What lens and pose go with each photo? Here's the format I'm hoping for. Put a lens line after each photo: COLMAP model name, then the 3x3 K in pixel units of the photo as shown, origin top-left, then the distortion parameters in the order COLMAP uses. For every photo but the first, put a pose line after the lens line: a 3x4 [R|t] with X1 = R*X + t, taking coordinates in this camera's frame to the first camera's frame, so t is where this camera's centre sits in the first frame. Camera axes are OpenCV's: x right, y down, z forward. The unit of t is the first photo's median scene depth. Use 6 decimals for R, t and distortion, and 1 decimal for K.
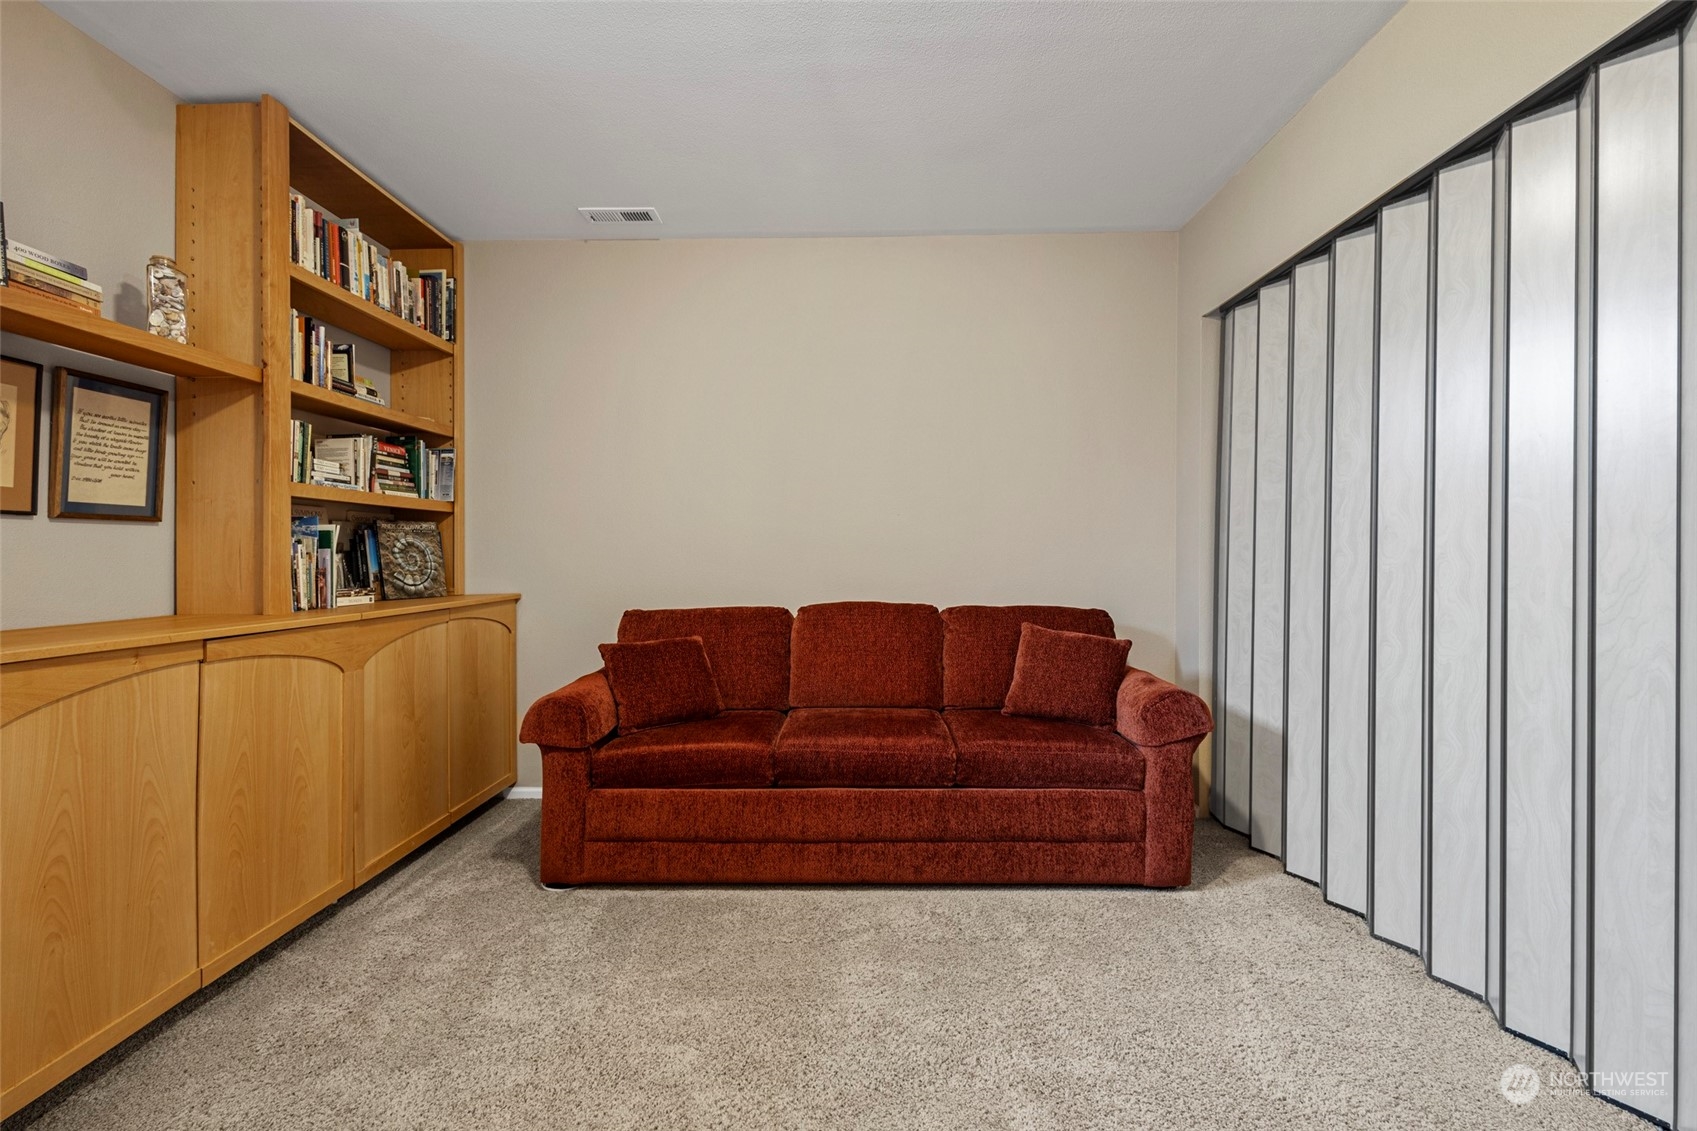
lens RADIAL K [[772.4, 0, 848.5], [0, 772.4, 565.5], [0, 0, 1]] dist [0.003584, -0.000619]
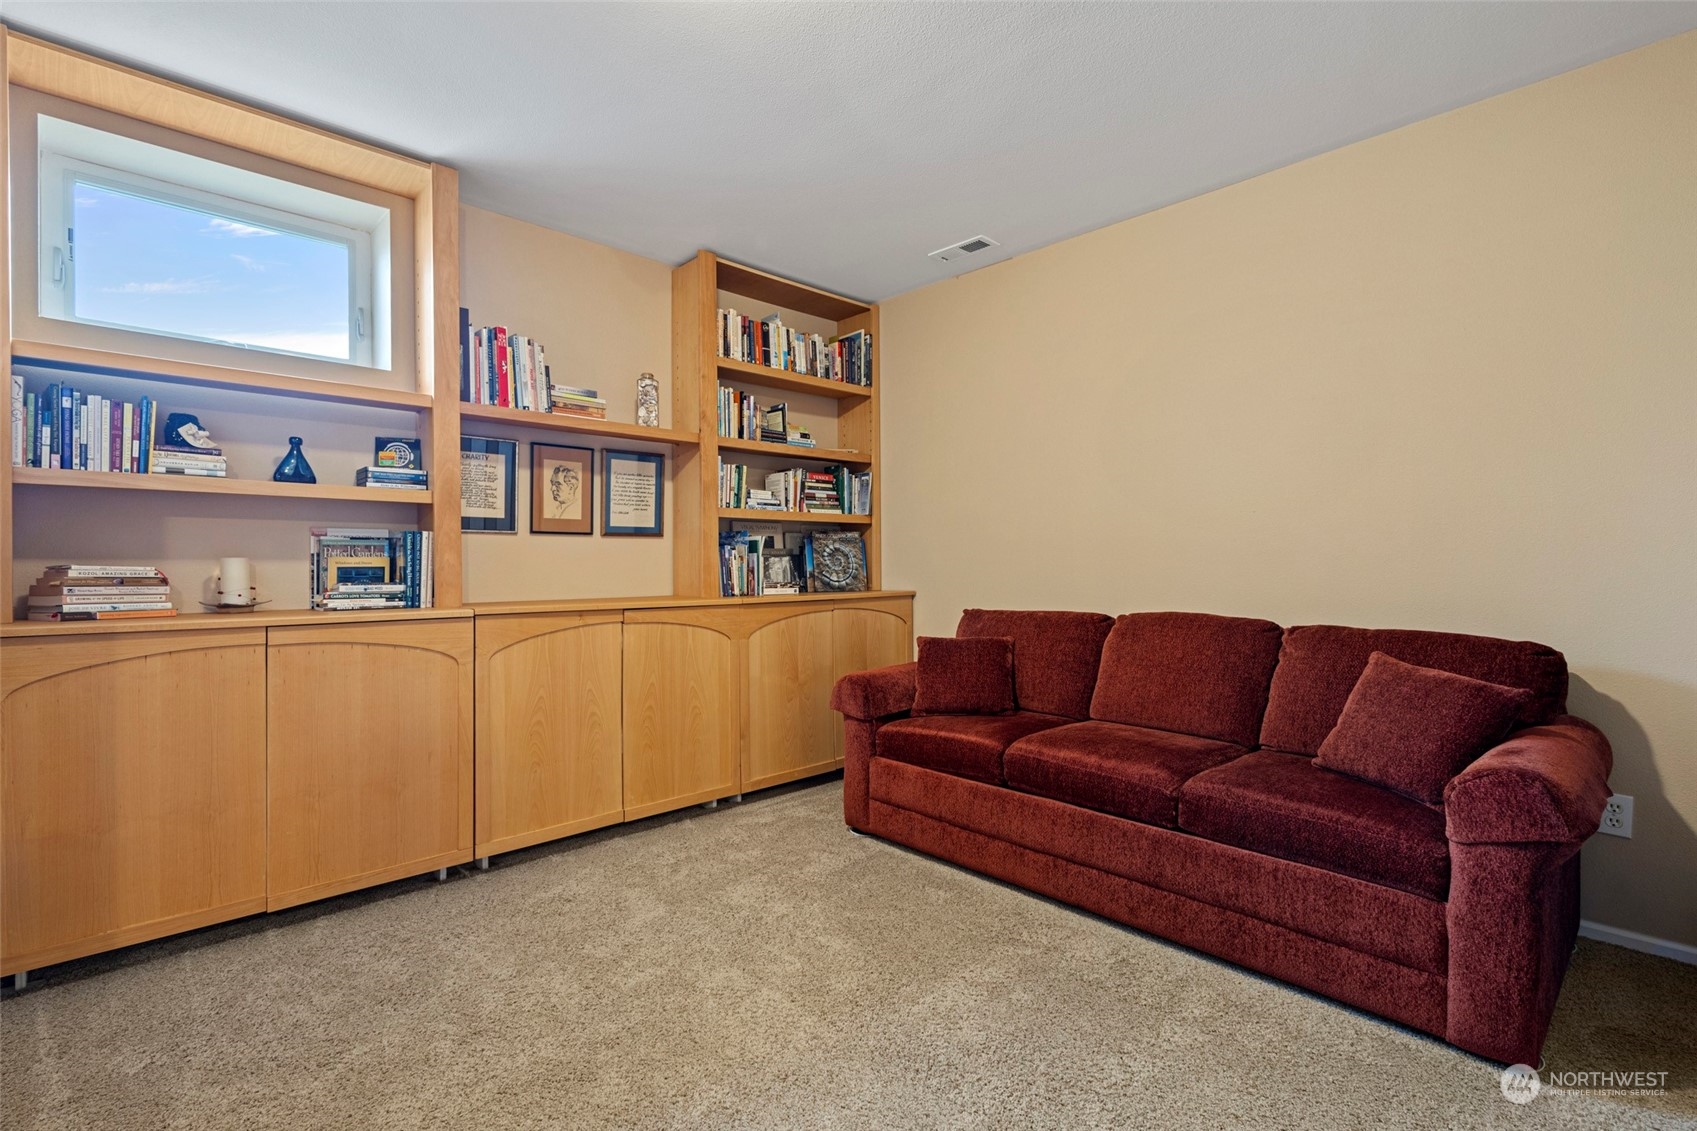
lens RADIAL K [[775.9, 0, 840.5], [0, 775.9, 574.8], [0, 0, 1]] dist [0.006148, 0.000056]
pose [[0.705311, 0.019394, -0.708633, 0.436473], [-0.013658, 0.999812, 0.013769, -0.003944], [0.708766, -0.000033, 0.705443, 0.112977]]
